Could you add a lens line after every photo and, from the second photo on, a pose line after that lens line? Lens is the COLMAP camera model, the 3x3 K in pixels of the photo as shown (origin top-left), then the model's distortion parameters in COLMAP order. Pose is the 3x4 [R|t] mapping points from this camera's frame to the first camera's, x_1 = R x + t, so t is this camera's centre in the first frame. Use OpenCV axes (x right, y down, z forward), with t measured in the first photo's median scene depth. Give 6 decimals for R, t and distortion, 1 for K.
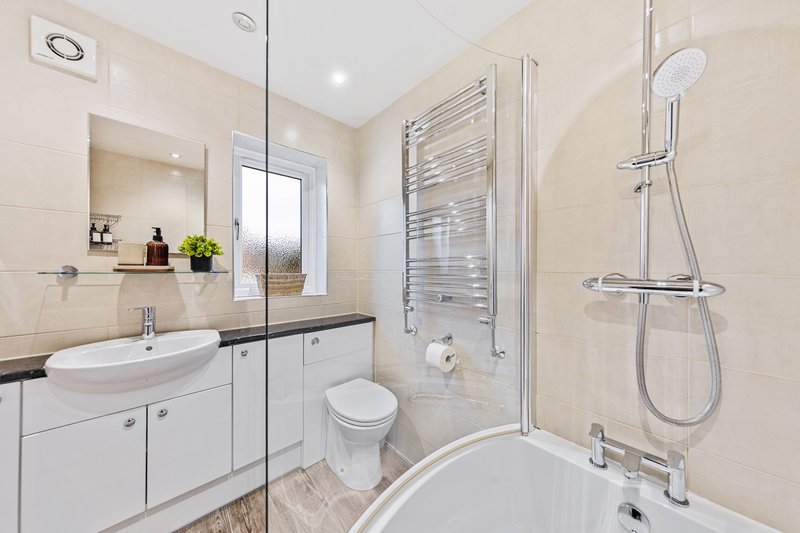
lens RADIAL K [[262.5, 0, 402.1], [0, 262.5, 271.3], [0, 0, 1]] dist [0.006799, 0.000144]
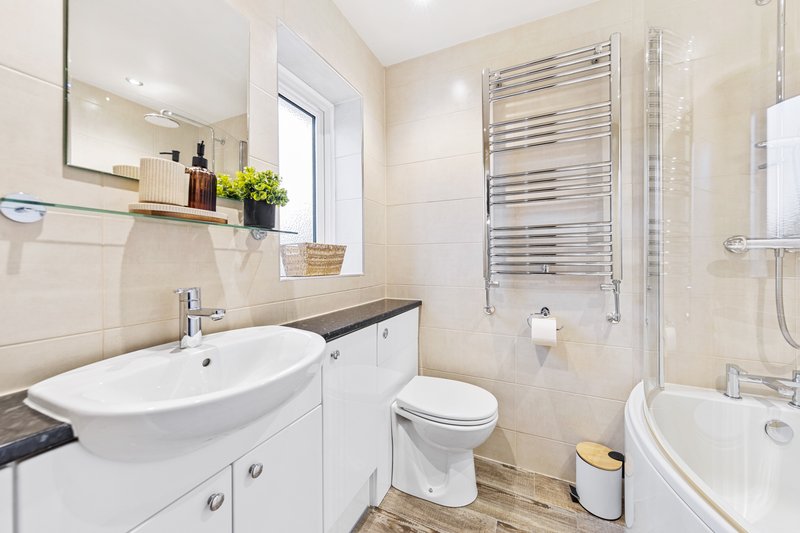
lens RADIAL K [[290.9, 0, 401.5], [0, 290.9, 263.7], [0, 0, 1]] dist [0.000716, 0.000258]
pose [[0.918701, -0.006421, 0.394903, -0.772912], [0.006947, 0.999976, 0.000098, 0.086406], [-0.394894, 0.002653, 0.918723, 0.273439]]
